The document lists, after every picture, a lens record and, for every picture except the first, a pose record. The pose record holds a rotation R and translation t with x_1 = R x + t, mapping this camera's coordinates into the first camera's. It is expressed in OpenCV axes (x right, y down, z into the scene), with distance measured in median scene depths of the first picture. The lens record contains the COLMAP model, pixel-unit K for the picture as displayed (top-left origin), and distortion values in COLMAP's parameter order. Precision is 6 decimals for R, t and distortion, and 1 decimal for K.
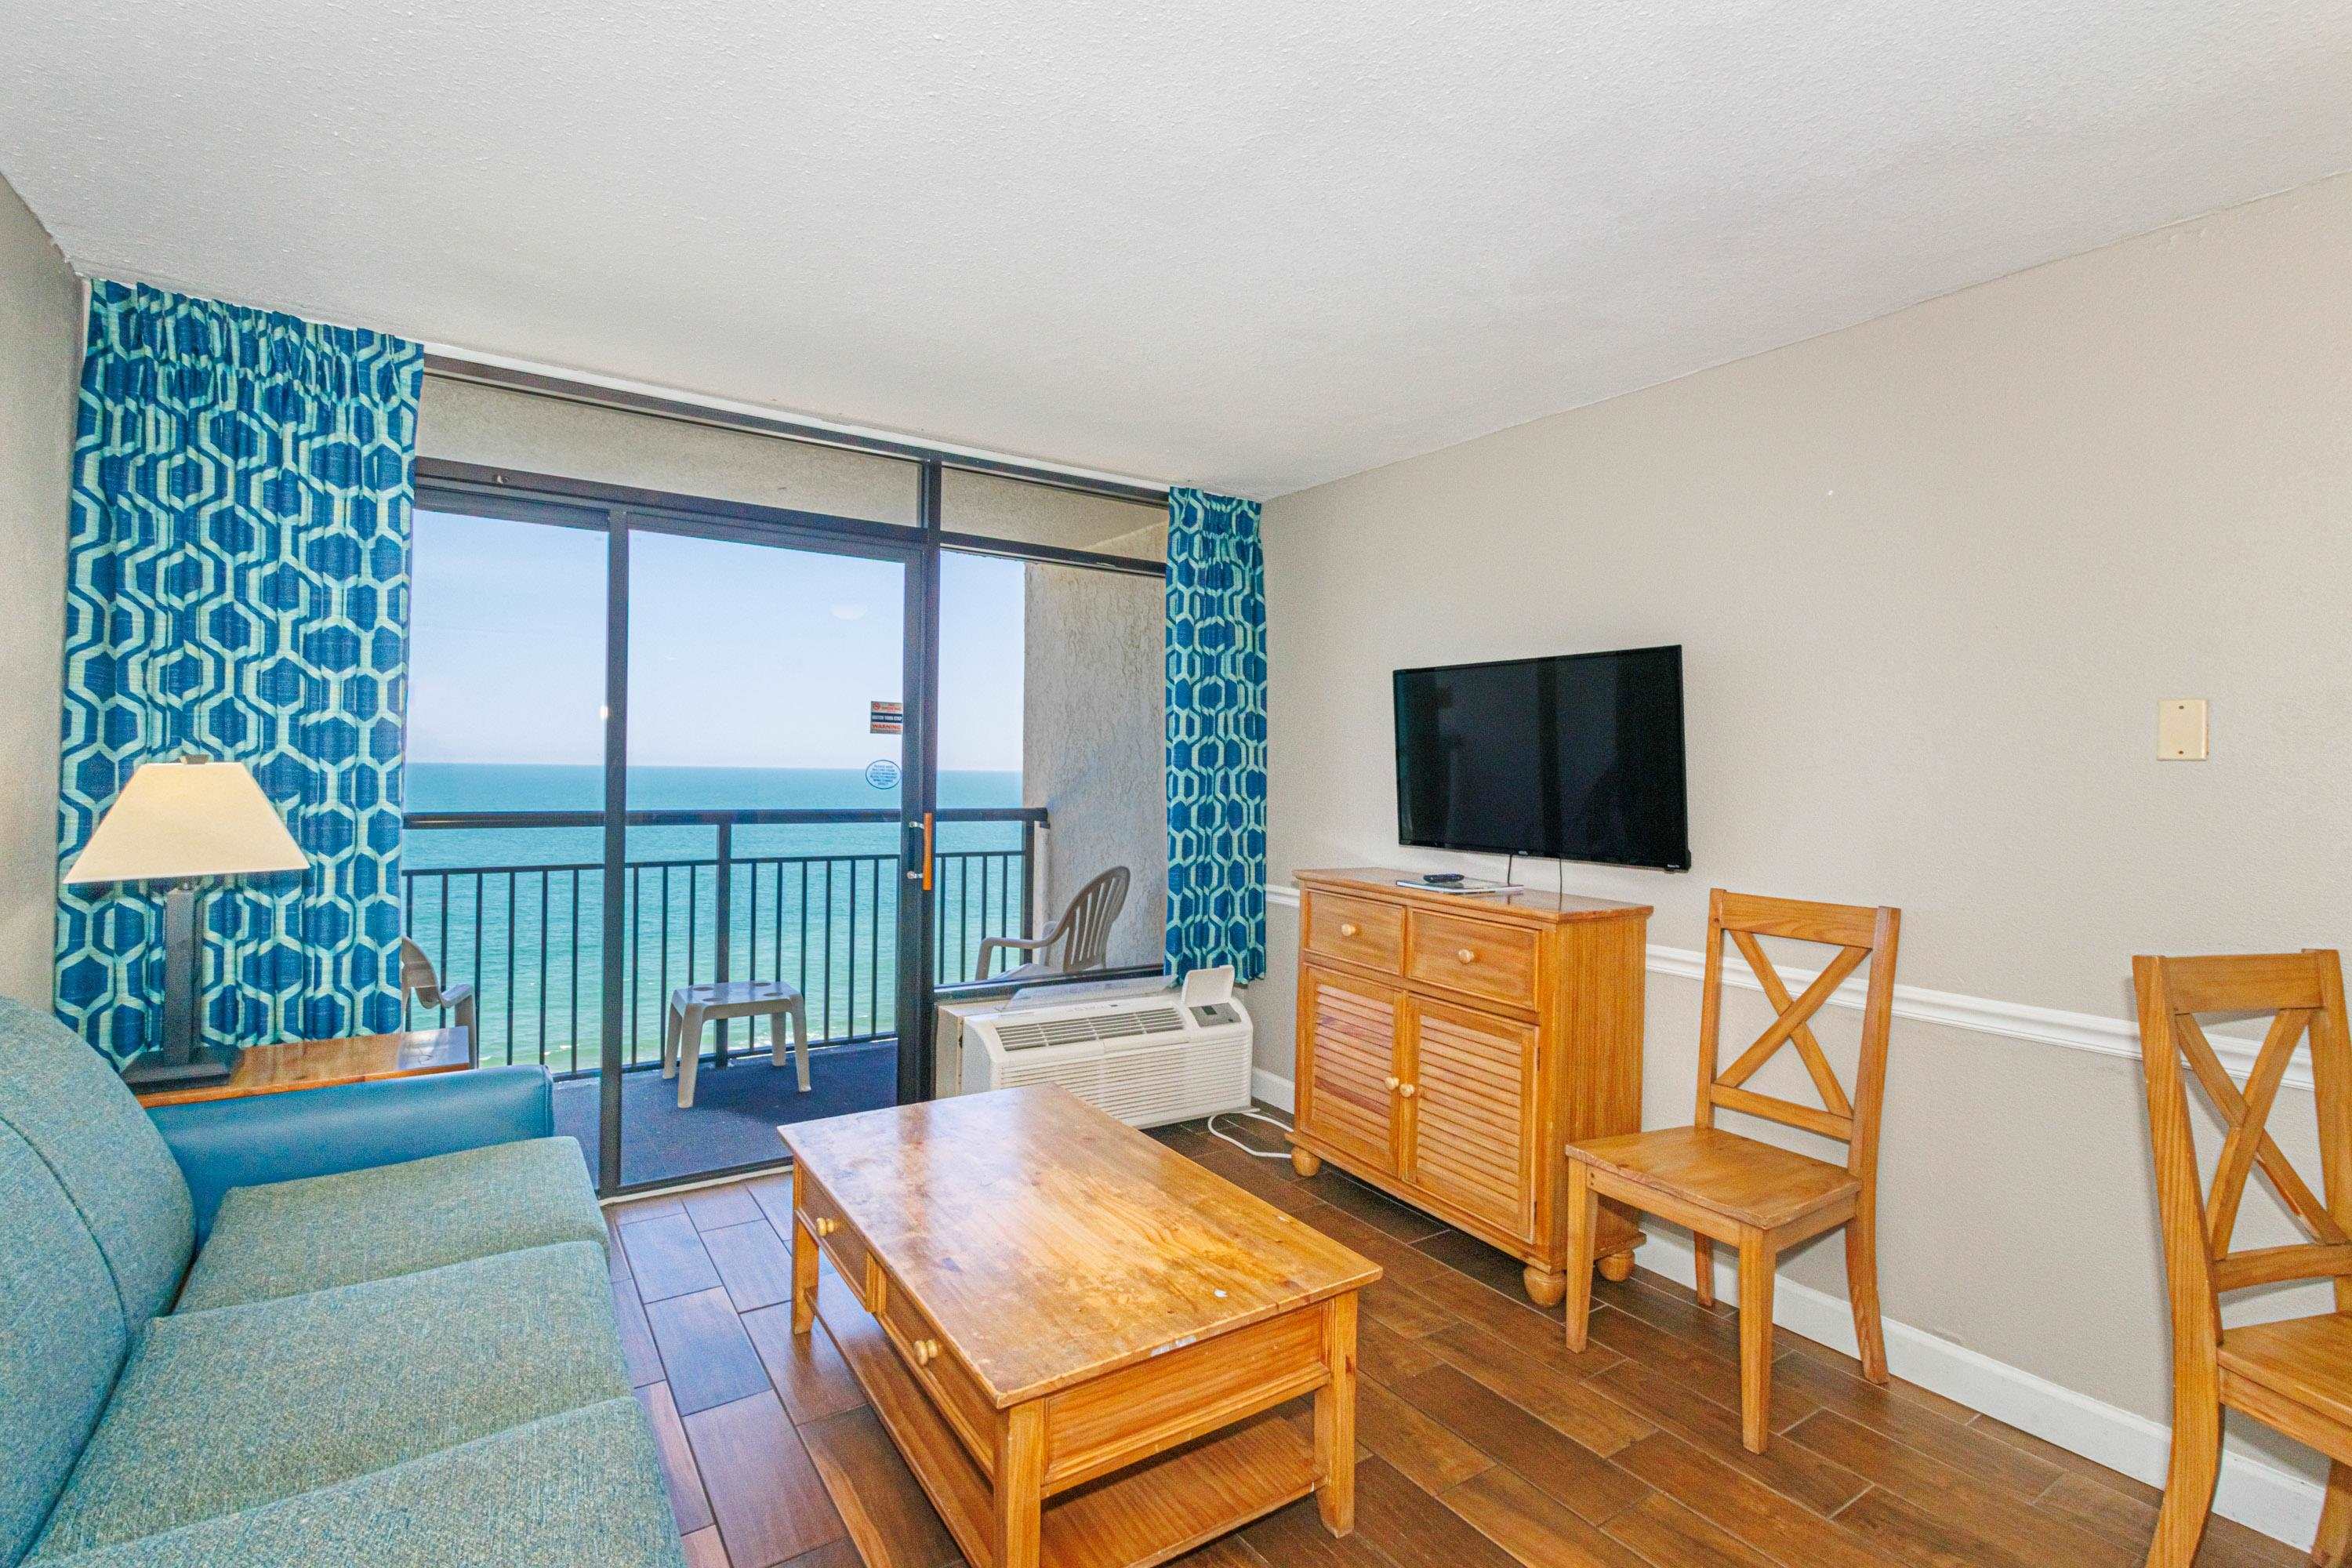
lens RADIAL K [[1083.8, 0, 1155.8], [0, 1083.8, 772.9], [0, 0, 1]] dist [-0.002365, 0.001699]
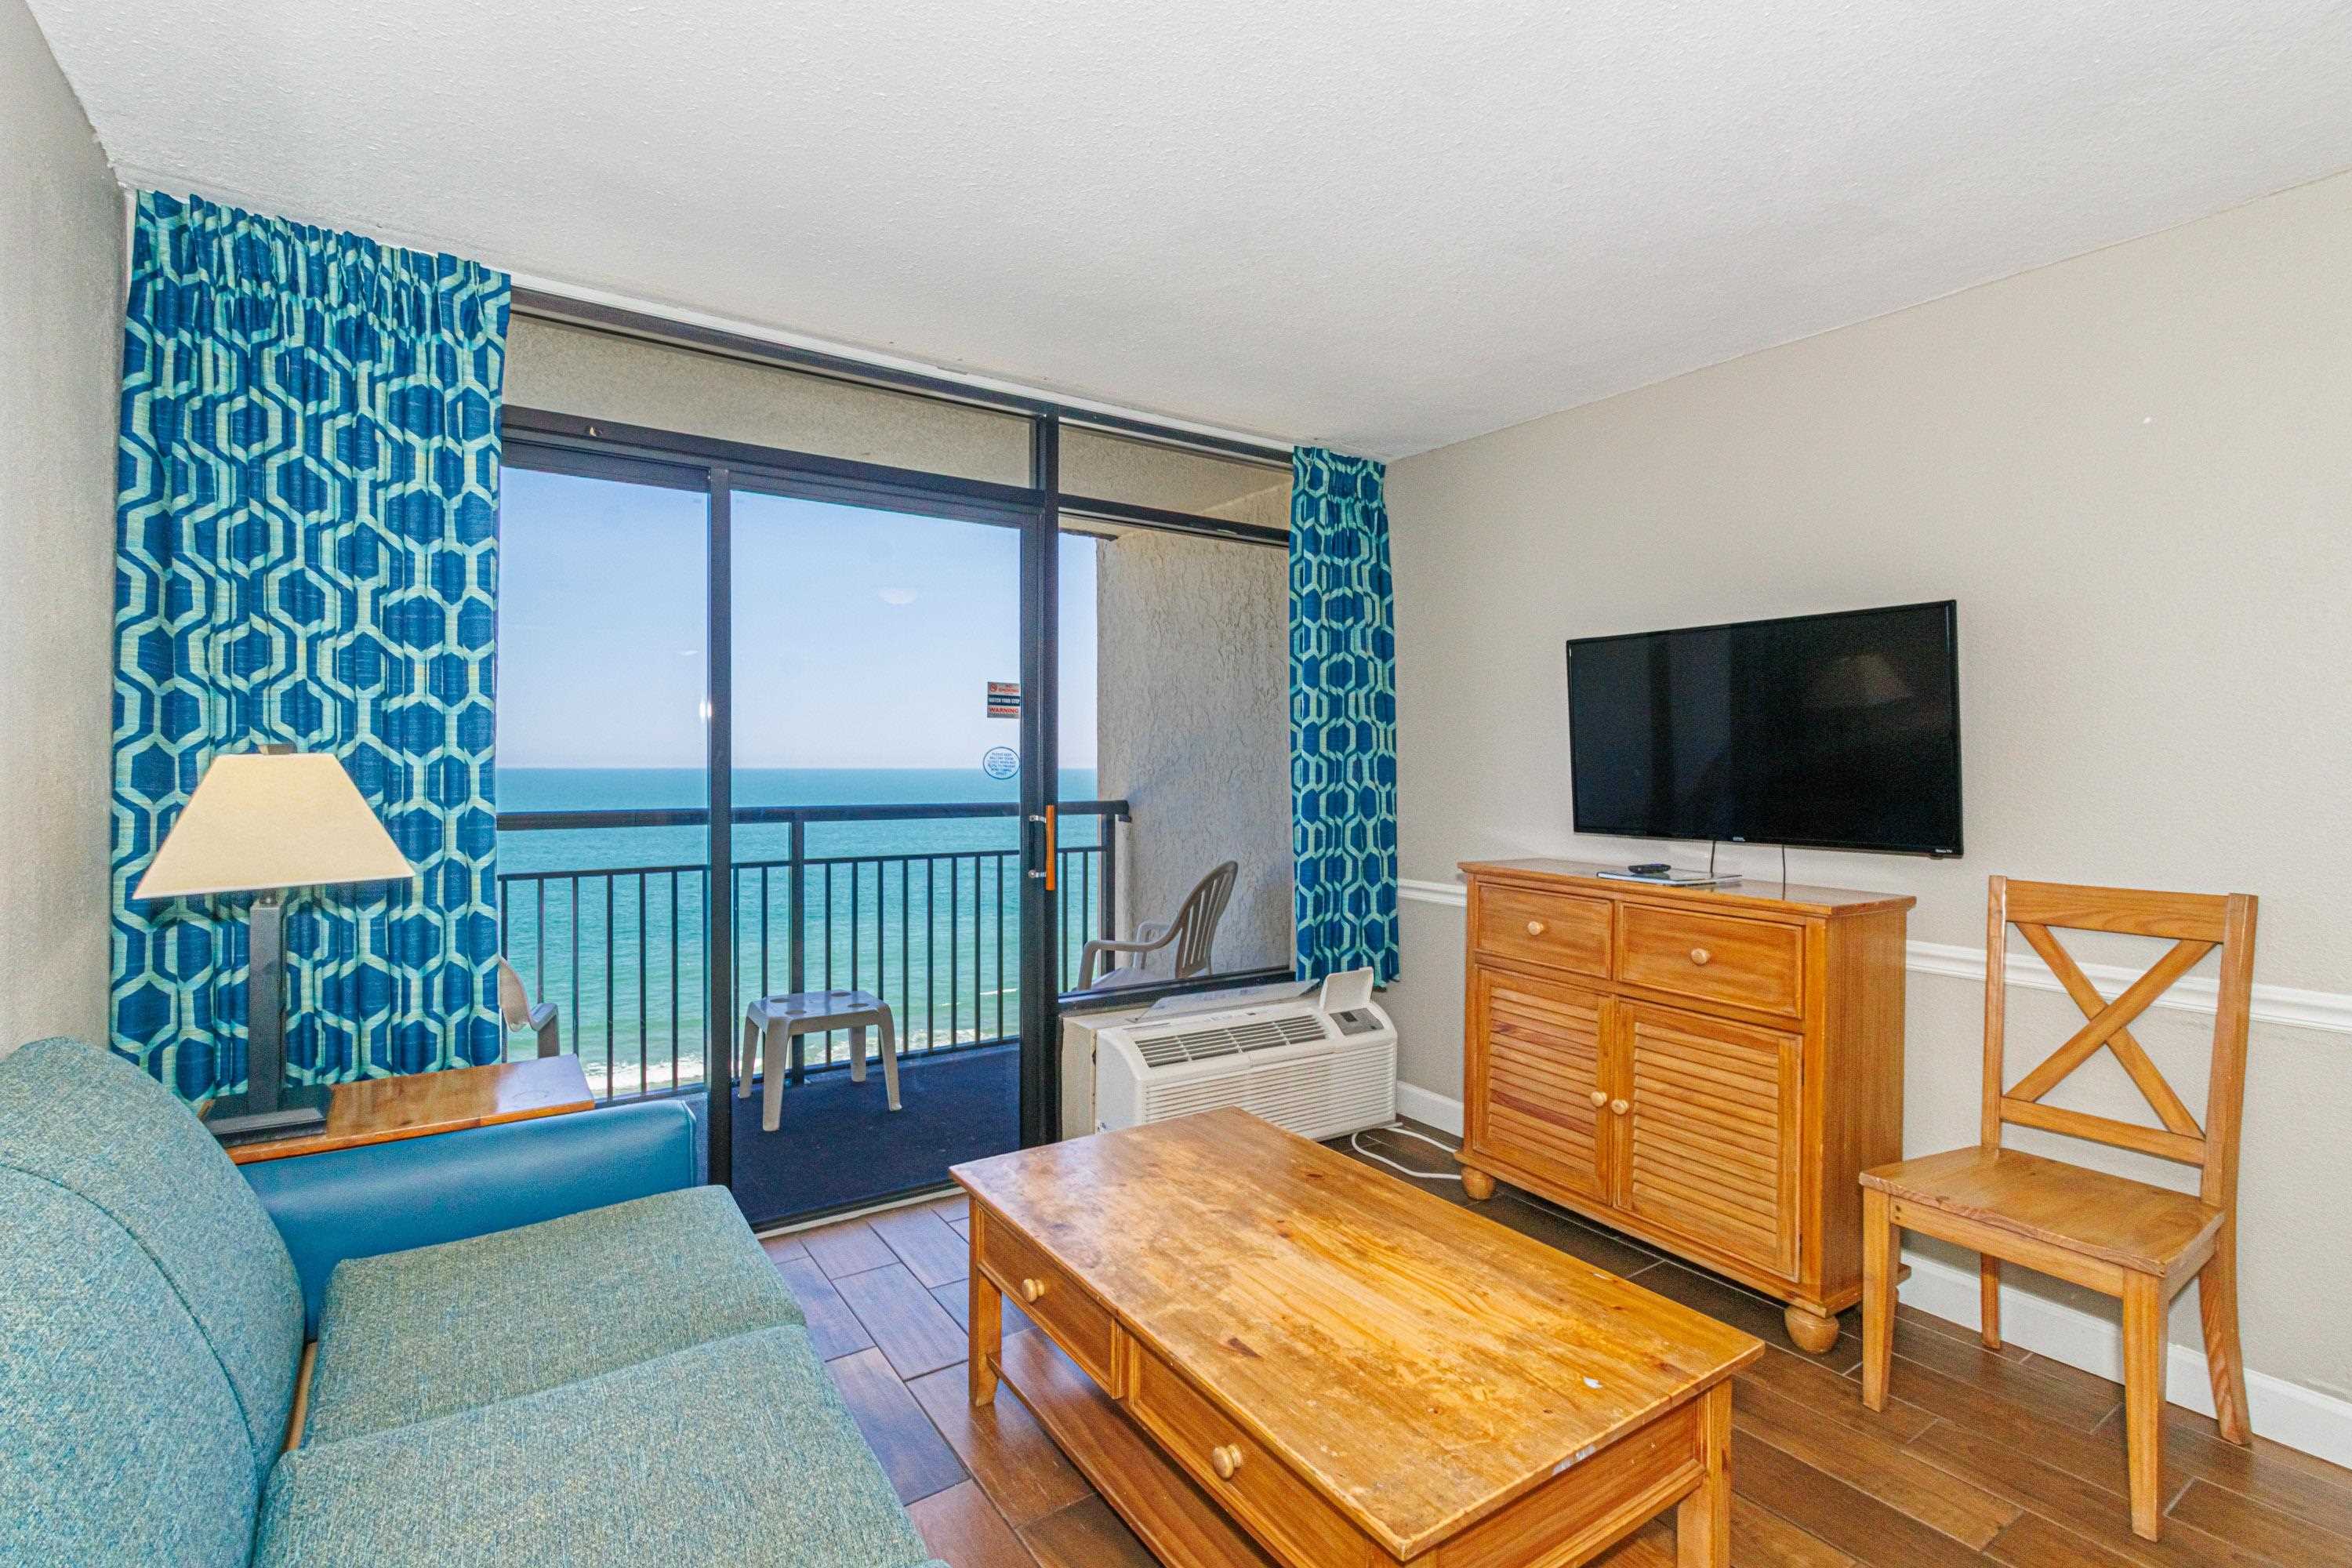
lens RADIAL K [[1083.8, 0, 1151.0], [0, 1083.8, 773.1], [0, 0, 1]] dist [-0.002365, 0.001699]
pose [[0.999880, -0.013821, 0.006926, -0.177912], [0.013790, 0.999895, 0.004480, 0.009810], [-0.006988, -0.004384, 0.999966, 0.126132]]
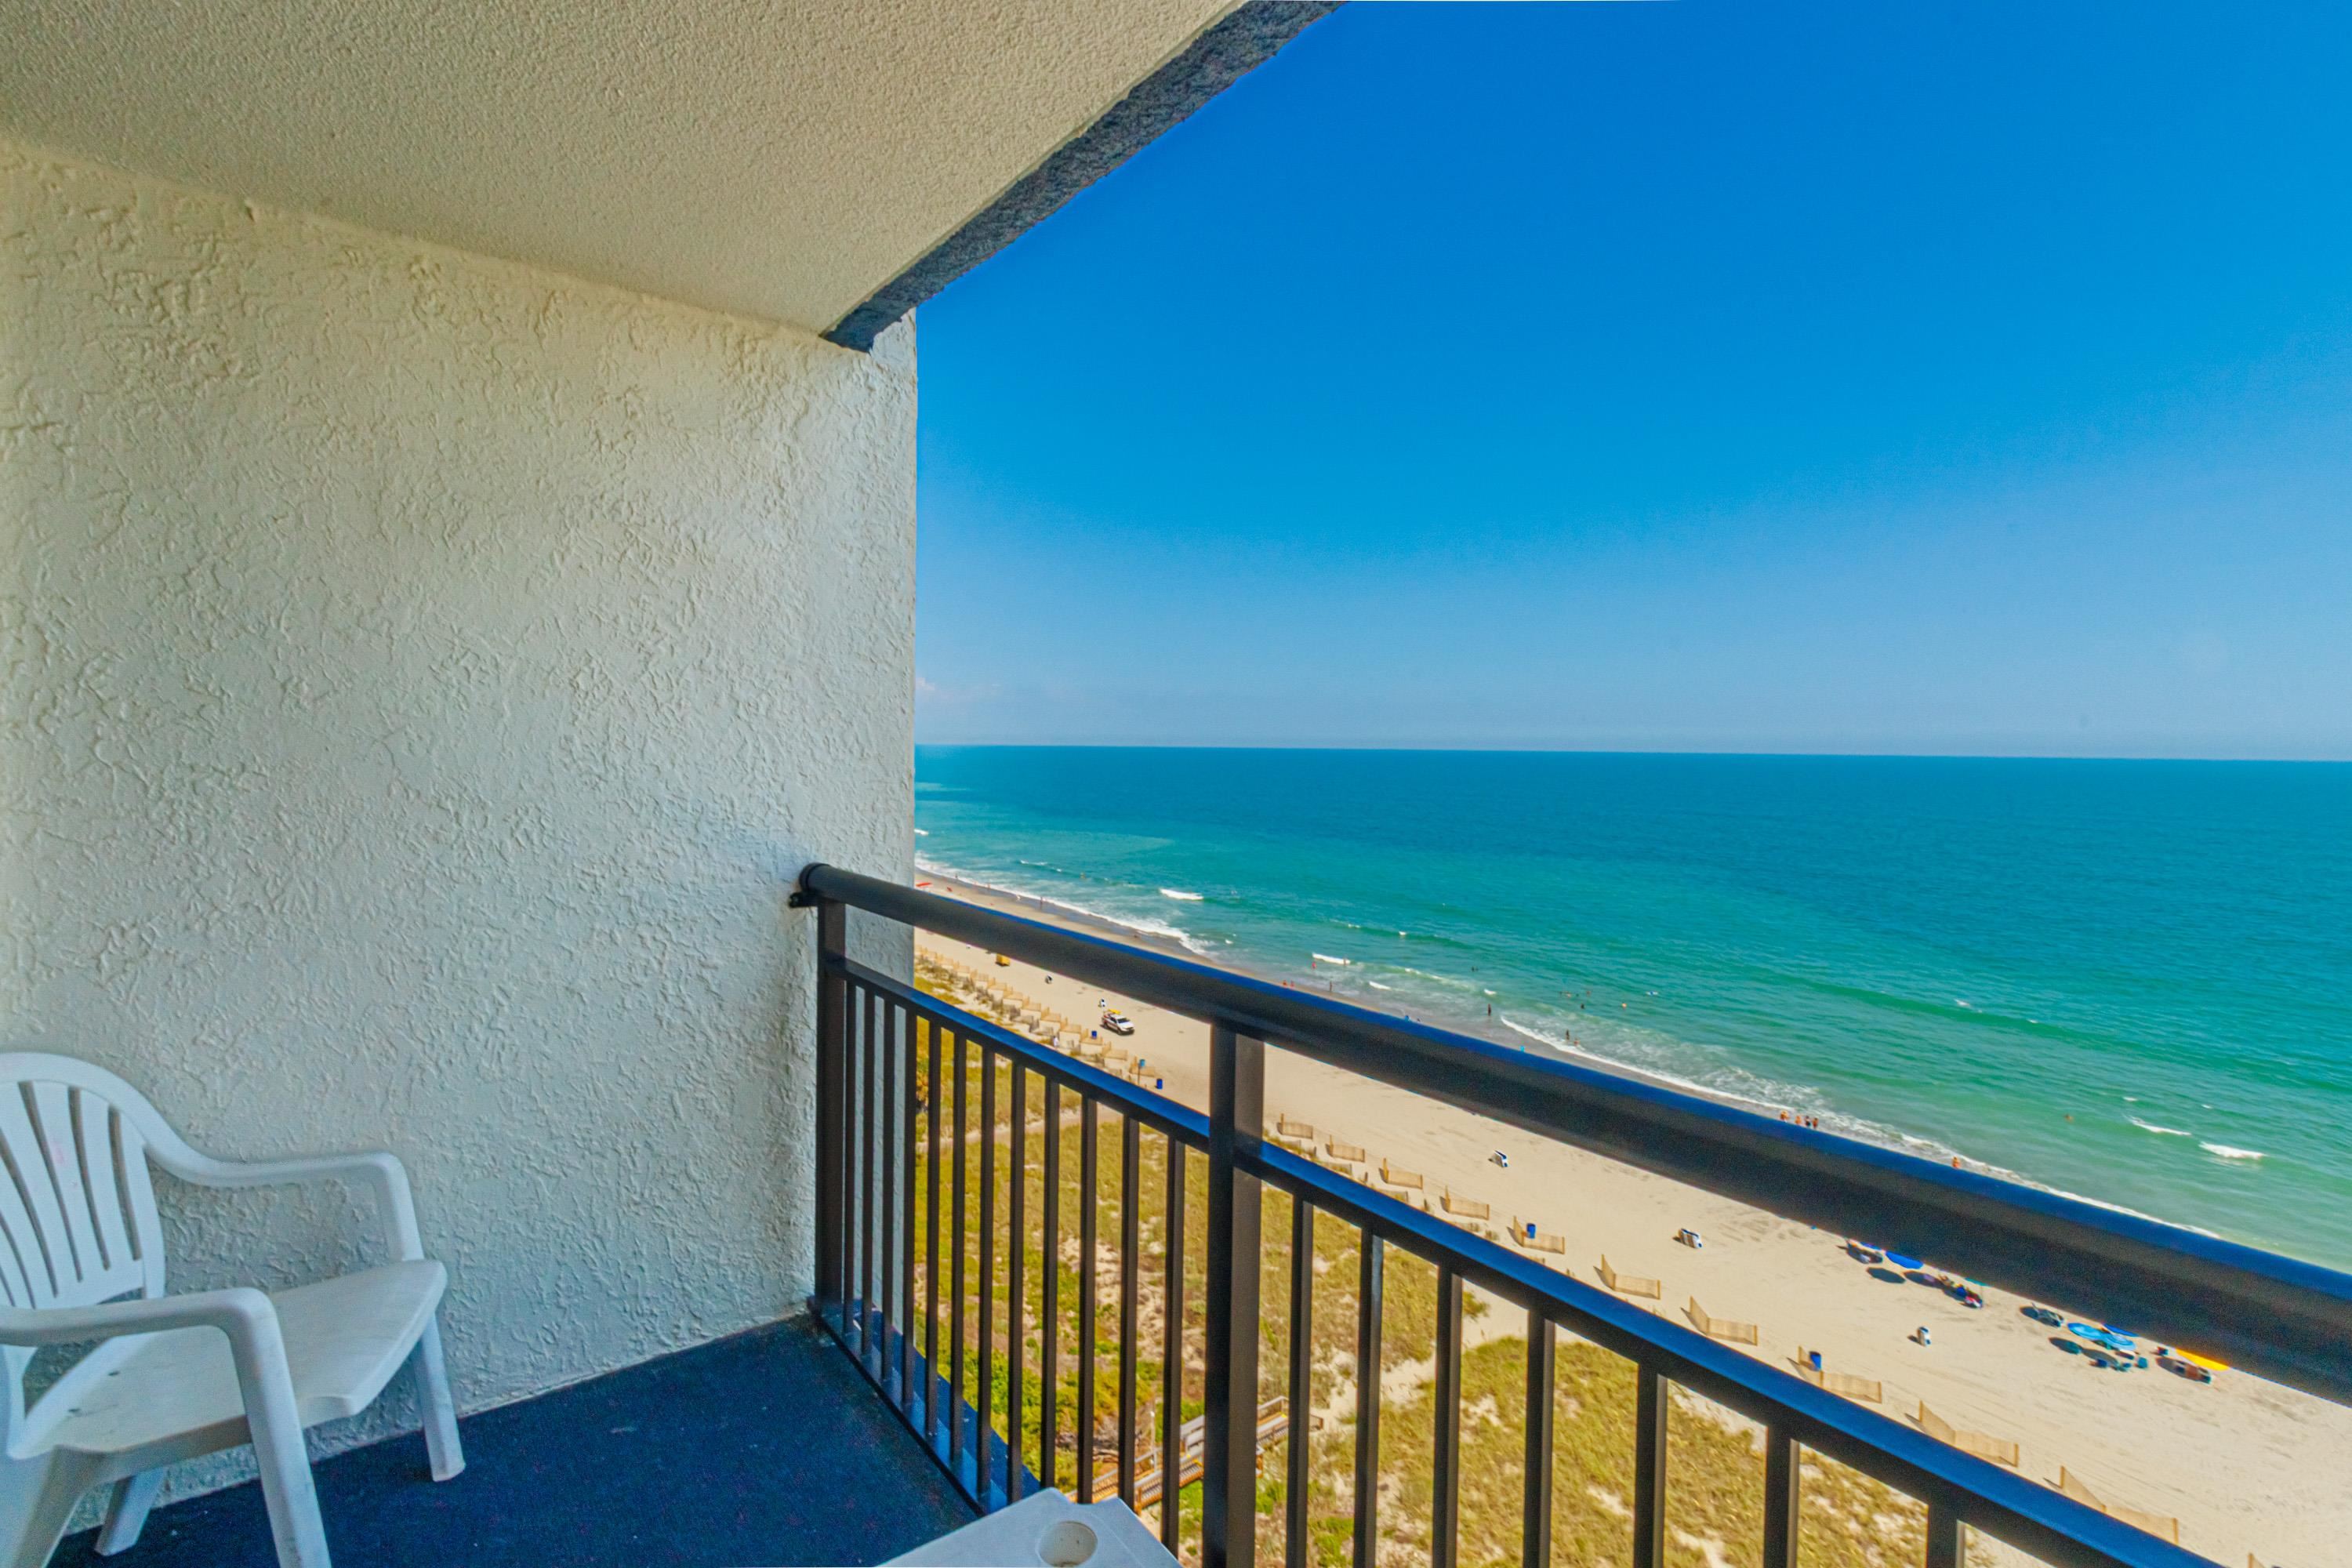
lens RADIAL K [[1083.8, 0, 1150.8], [0, 1083.8, 778.1], [0, 0, 1]] dist [-0.002365, 0.001699]
pose [[0.076120, 0.016082, -0.996969, -0.186336], [-0.021856, 0.999657, 0.014456, -0.045392], [0.996859, 0.020689, 0.076445, 1.669737]]
